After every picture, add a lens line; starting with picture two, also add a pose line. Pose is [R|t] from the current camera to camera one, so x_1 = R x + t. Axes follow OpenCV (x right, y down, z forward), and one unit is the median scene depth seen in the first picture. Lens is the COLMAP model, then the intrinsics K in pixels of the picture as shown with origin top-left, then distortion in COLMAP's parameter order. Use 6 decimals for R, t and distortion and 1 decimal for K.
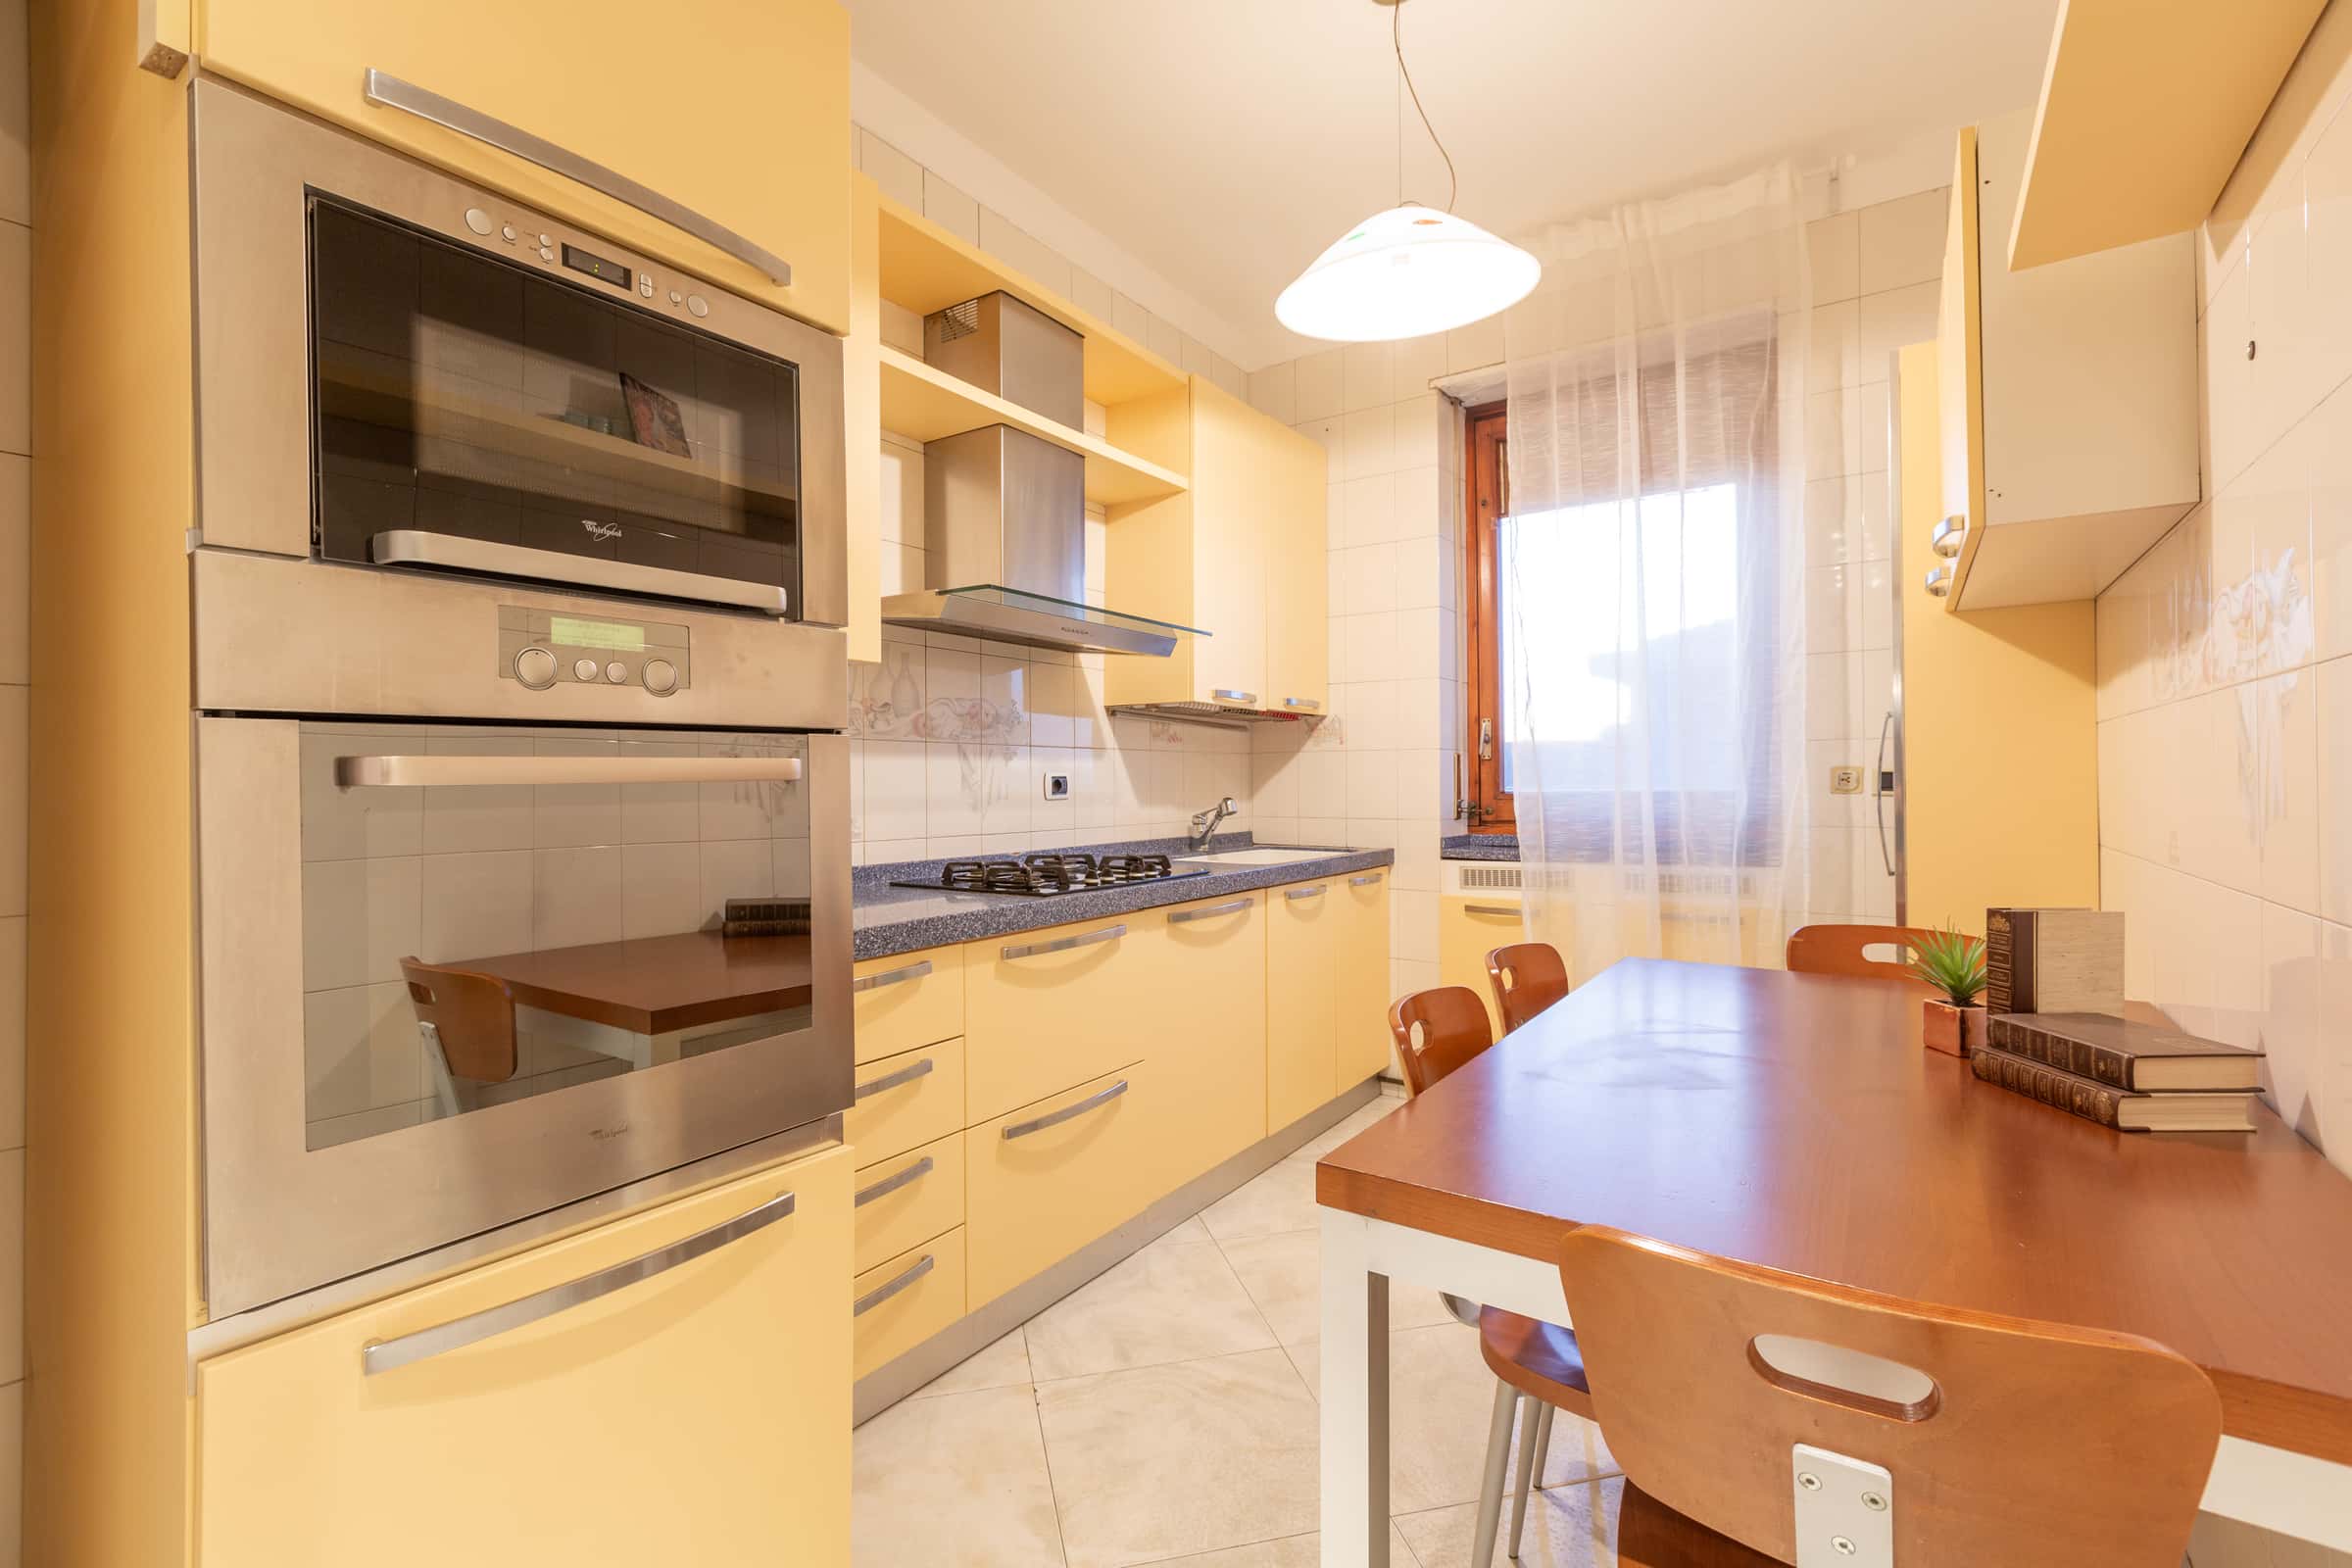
lens RADIAL K [[1049.2, 0, 1168.2], [0, 1049.2, 778.9], [0, 0, 1]] dist [0.002343, -0.004130]
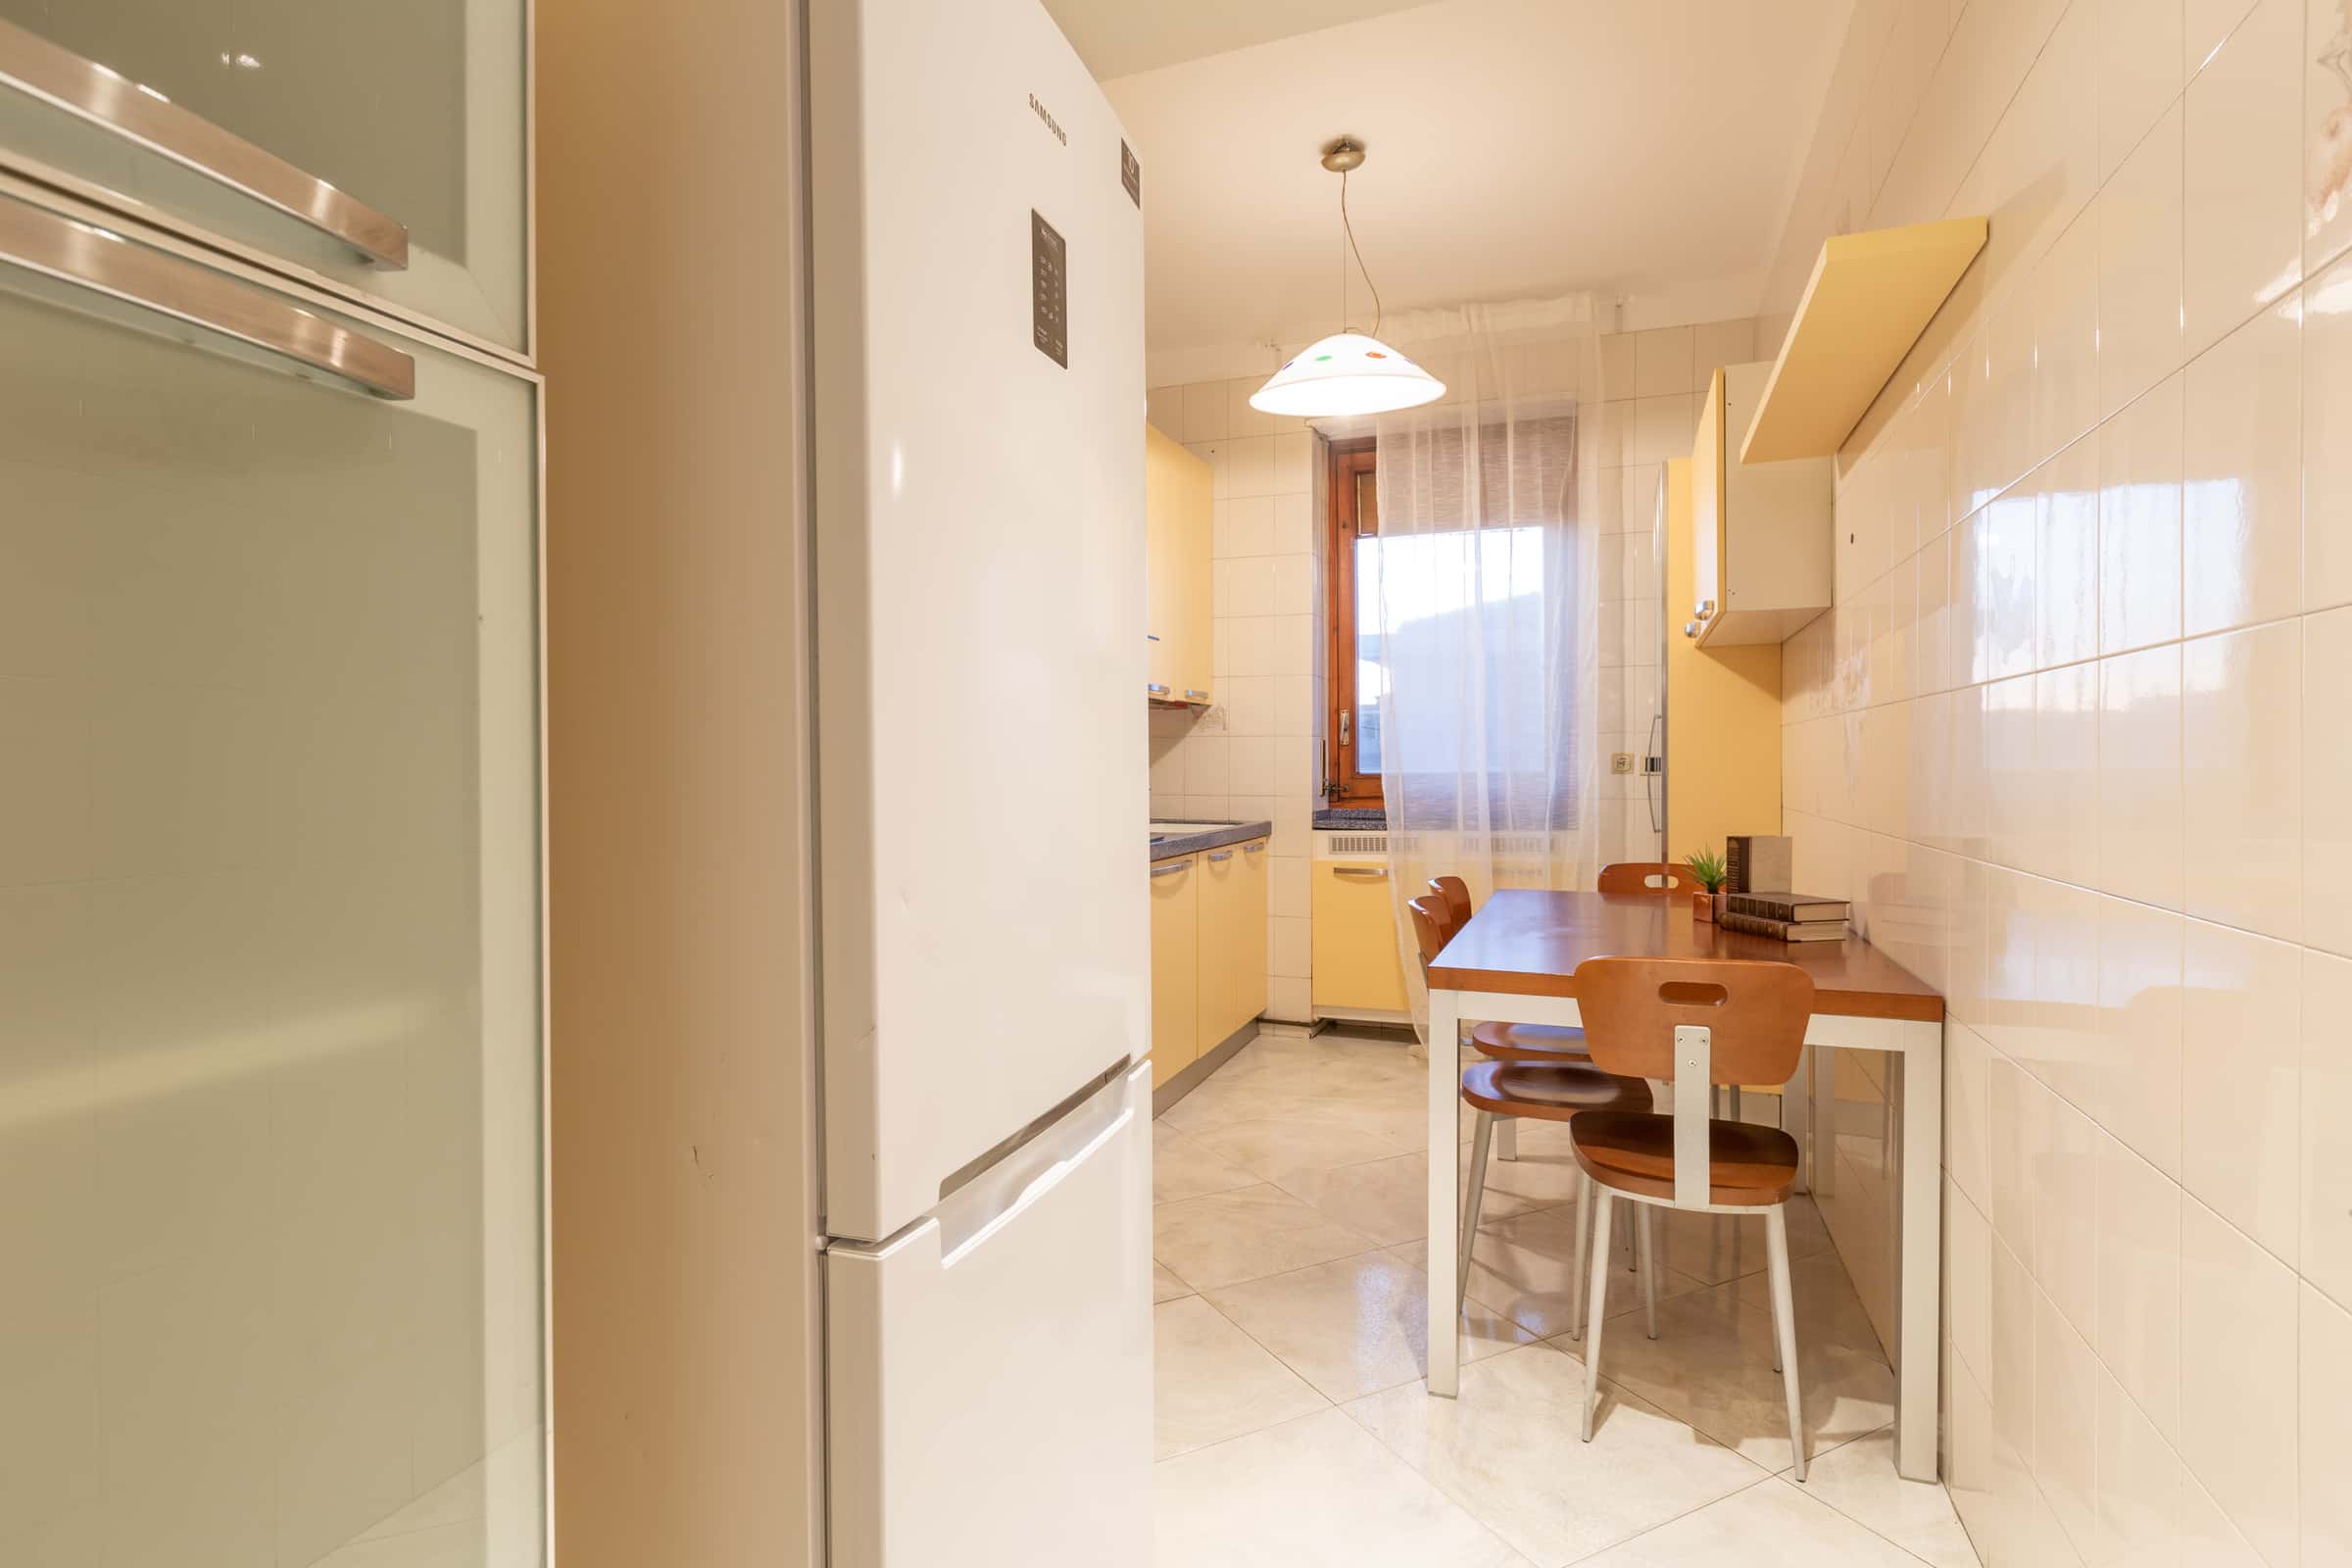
lens RADIAL K [[1208.7, 0, 1175.5], [0, 1208.7, 782.0], [0, 0, 1]] dist [-0.004415, 0.001105]
pose [[0.966603, 0.000388, 0.256277, -0.288775], [-0.004799, 0.999851, 0.016588, 0.001456], [-0.256232, -0.017264, 0.966461, -0.328252]]
